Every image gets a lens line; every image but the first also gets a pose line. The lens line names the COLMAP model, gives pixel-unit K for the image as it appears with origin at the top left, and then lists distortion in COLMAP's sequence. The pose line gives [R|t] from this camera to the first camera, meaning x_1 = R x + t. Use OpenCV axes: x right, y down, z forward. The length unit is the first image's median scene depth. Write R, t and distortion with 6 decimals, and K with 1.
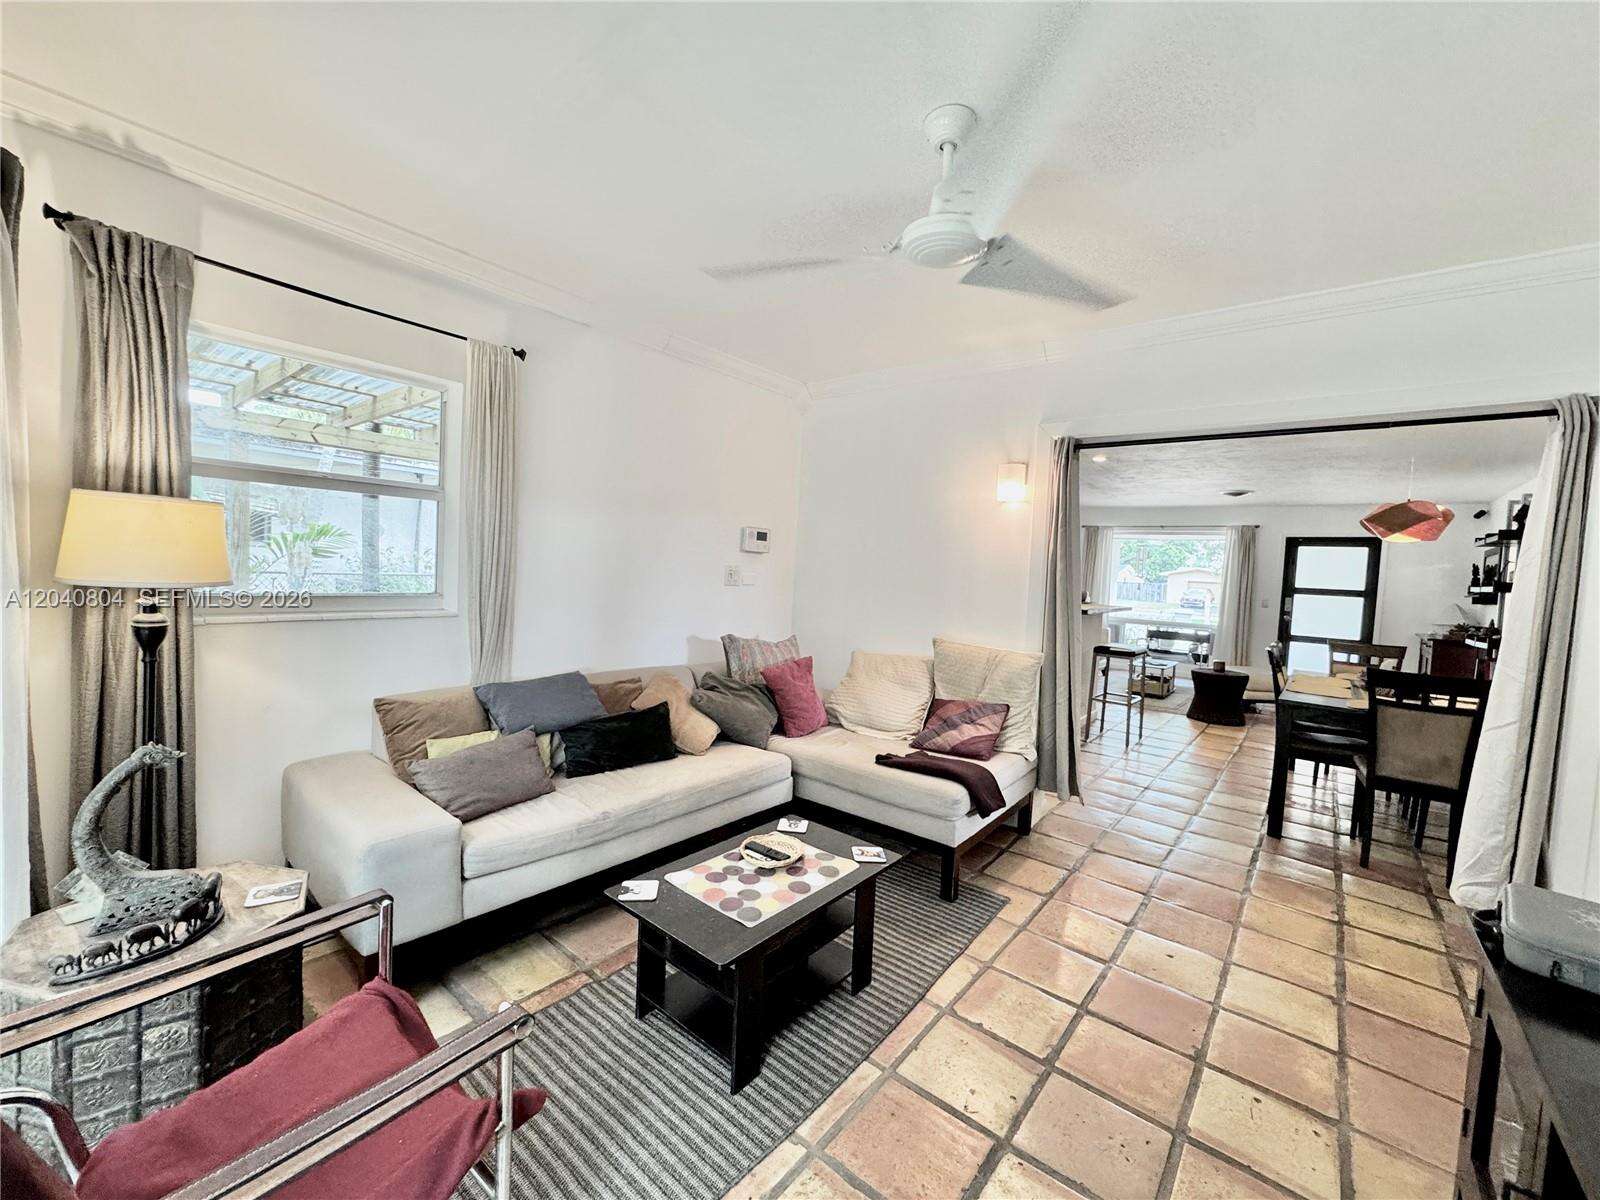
lens RADIAL K [[638.5, 0, 809.9], [0, 638.5, 591.1], [0, 0, 1]] dist [-0.003849, 0.000391]
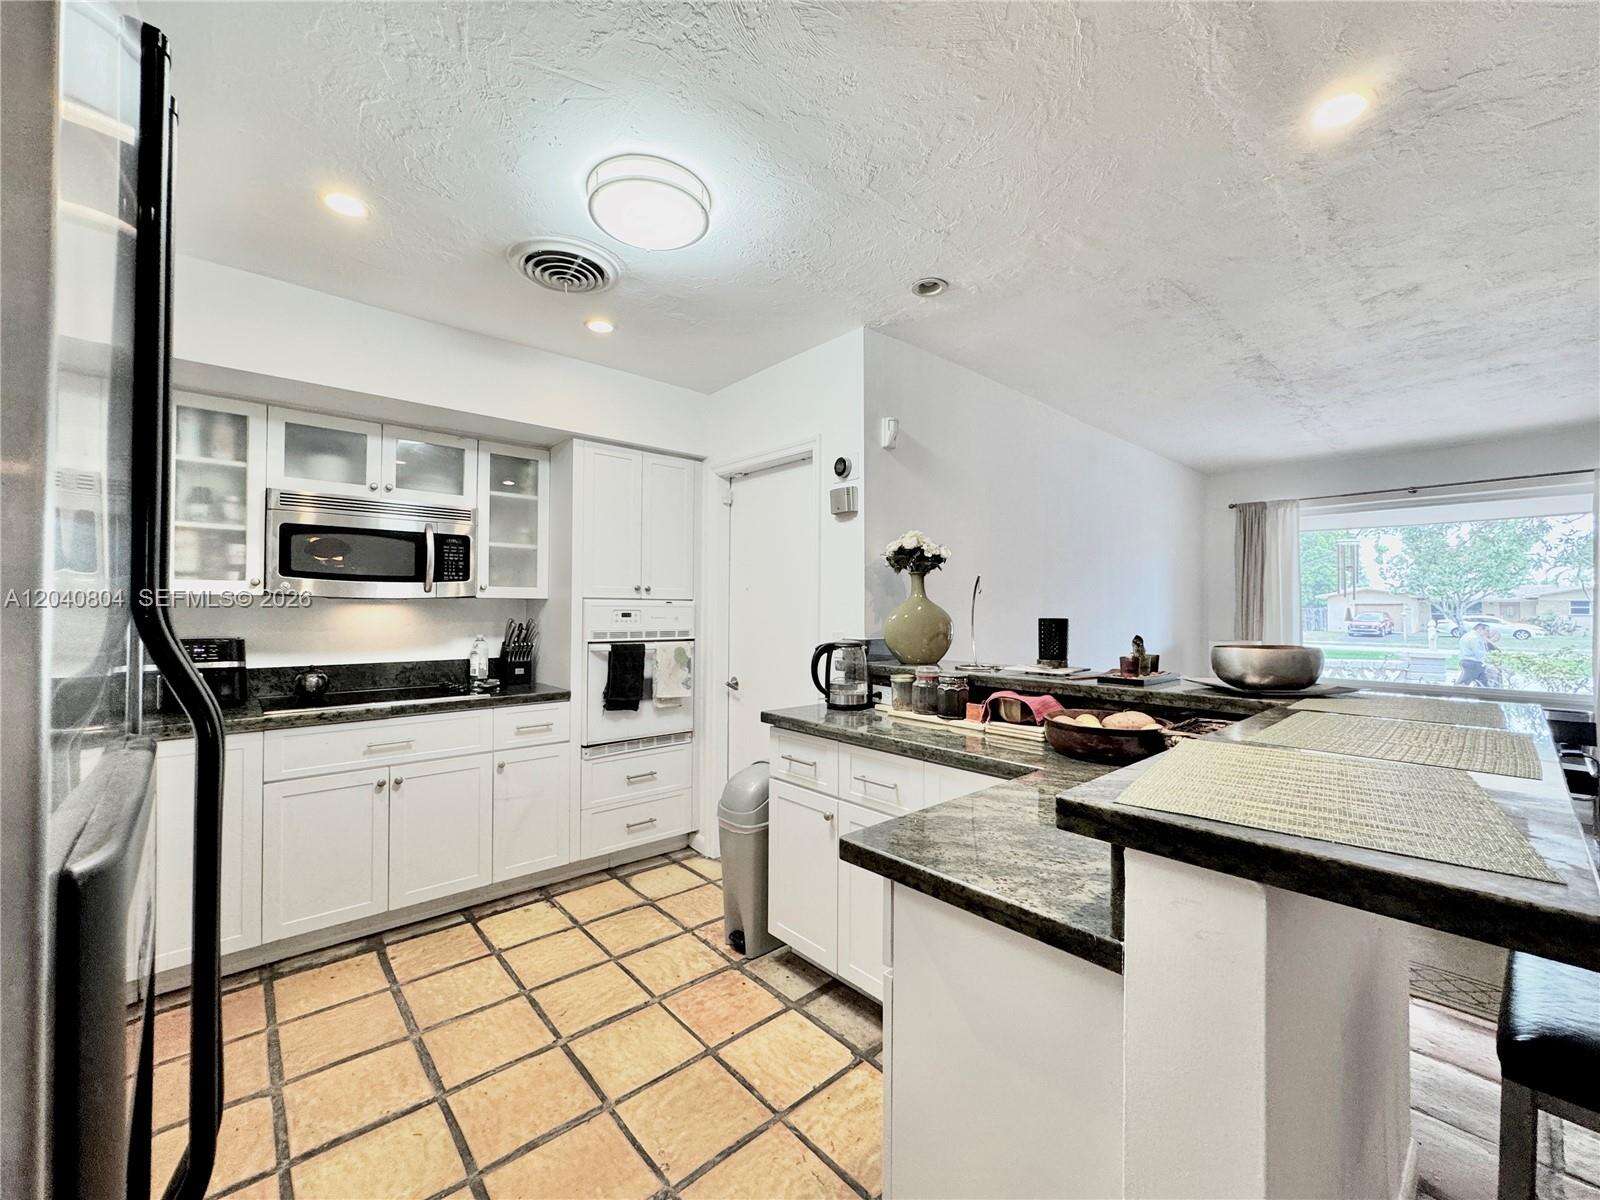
lens RADIAL K [[638.5, 0, 797.0], [0, 638.5, 600.6], [0, 0, 1]] dist [-0.003849, 0.000391]
pose [[0.985838, -0.045118, -0.161516, 0.180269], [0.035760, 0.997534, -0.060390, -0.005123], [0.163843, 0.053759, 0.985021, 0.489606]]
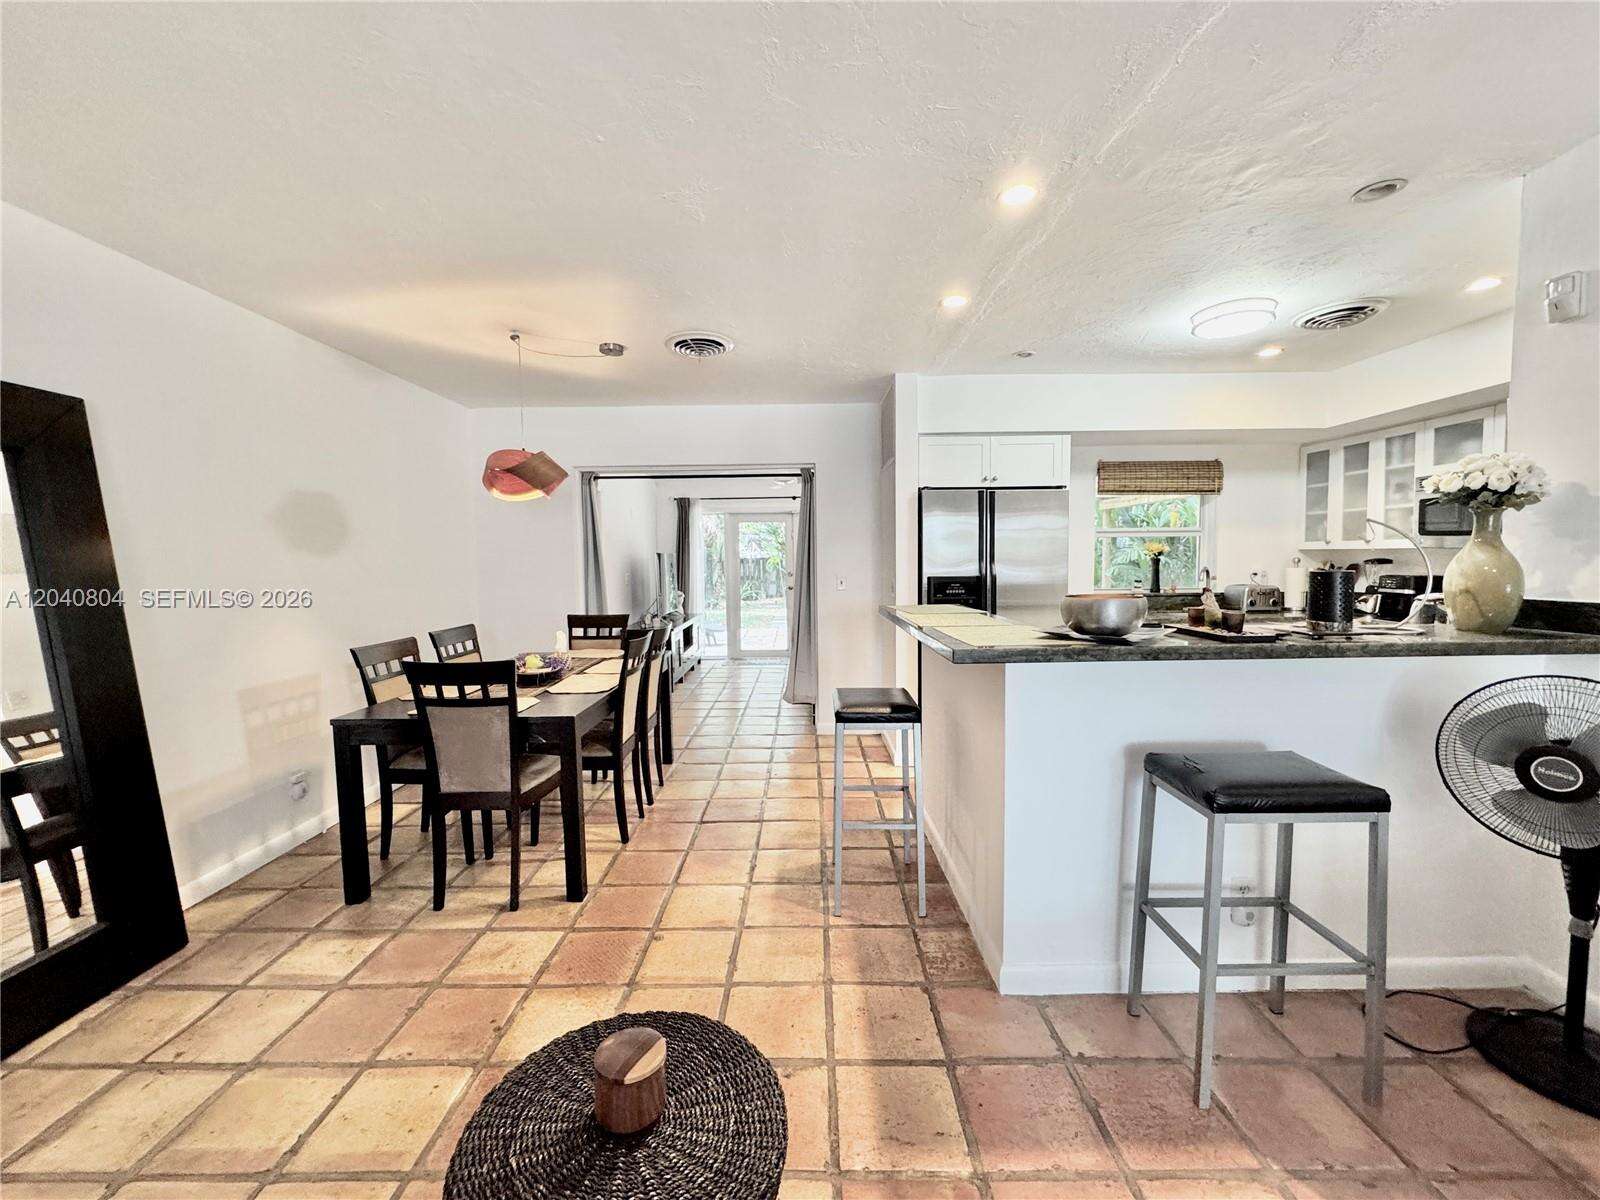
lens RADIAL K [[638.5, 0, 797.7], [0, 638.5, 598.8], [0, 0, 1]] dist [-0.003849, 0.000391]
pose [[-0.774118, 0.002368, -0.633037, 0.500057], [-0.050163, 0.996619, 0.065070, -0.005719], [0.631051, 0.082127, -0.771382, 0.800348]]
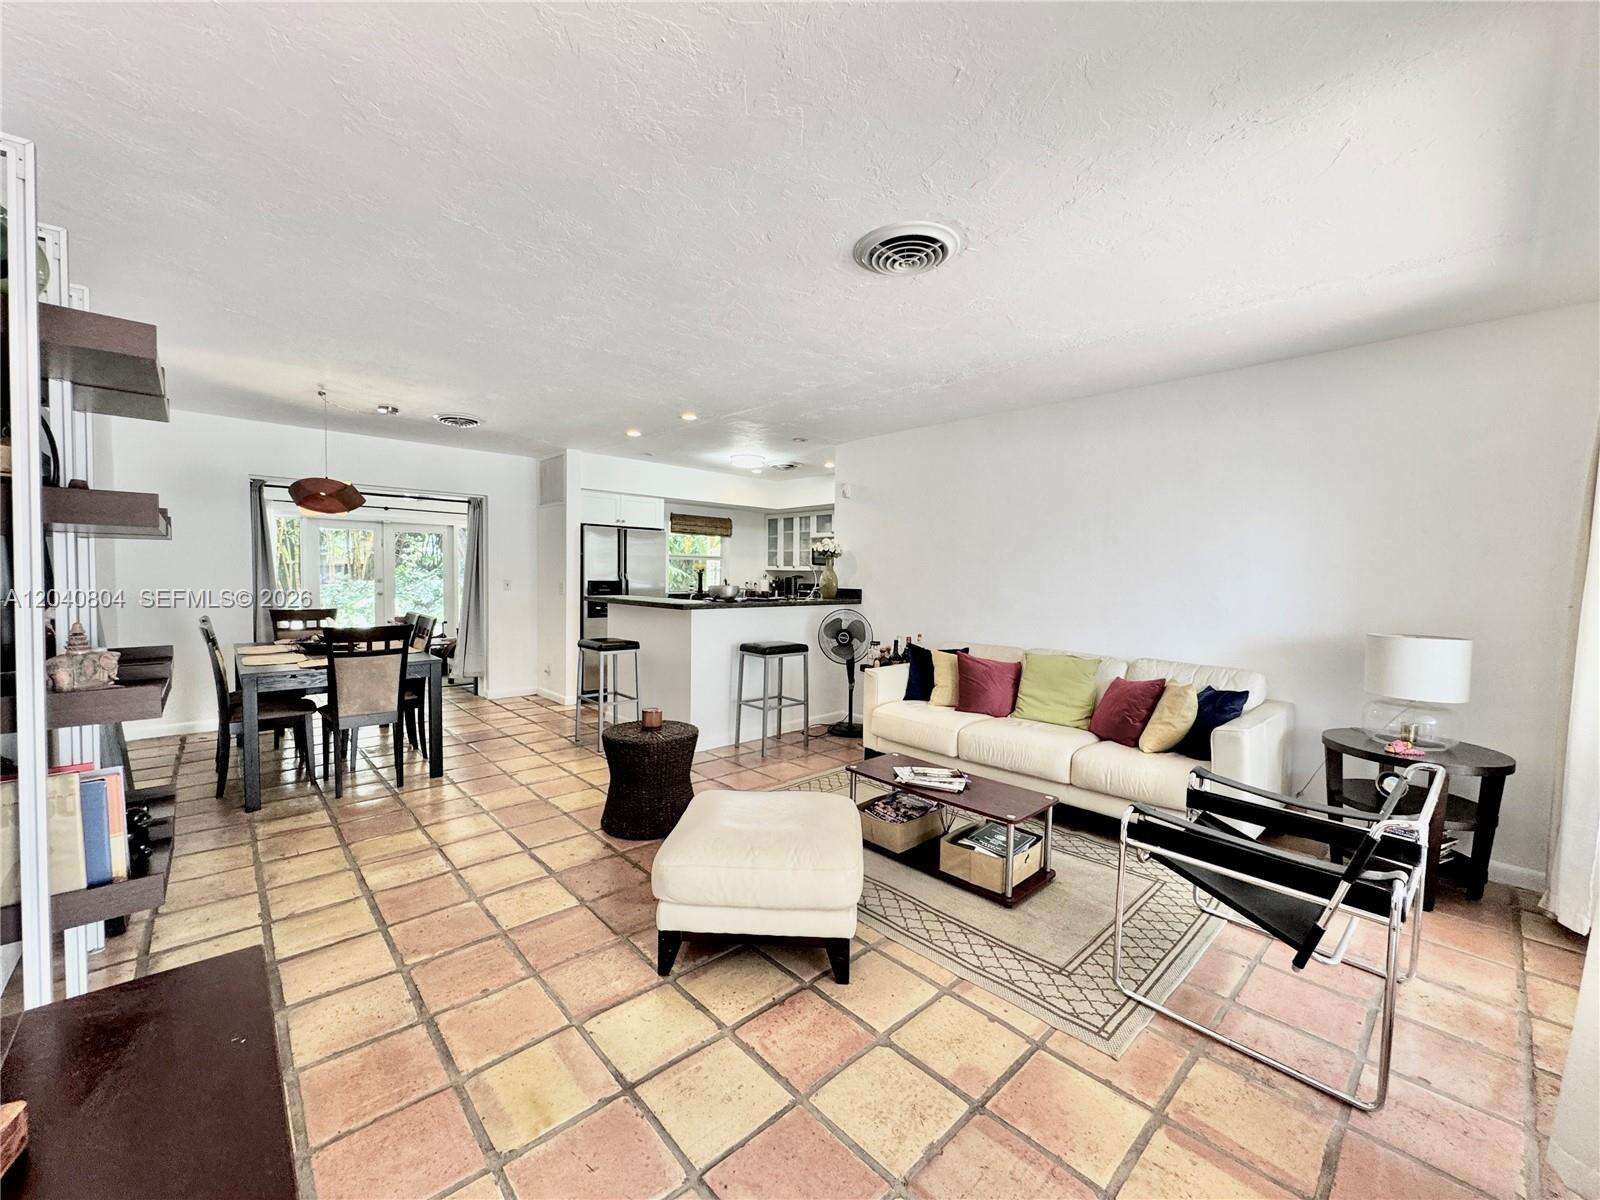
lens RADIAL K [[638.5, 0, 802.6], [0, 638.5, 598.7], [0, 0, 1]] dist [-0.003849, 0.000391]
pose [[-0.126360, -0.011974, -0.991912, 0.809803], [-0.062050, 0.998064, -0.004143, 0.011200], [0.990042, 0.061024, -0.126858, 0.835287]]
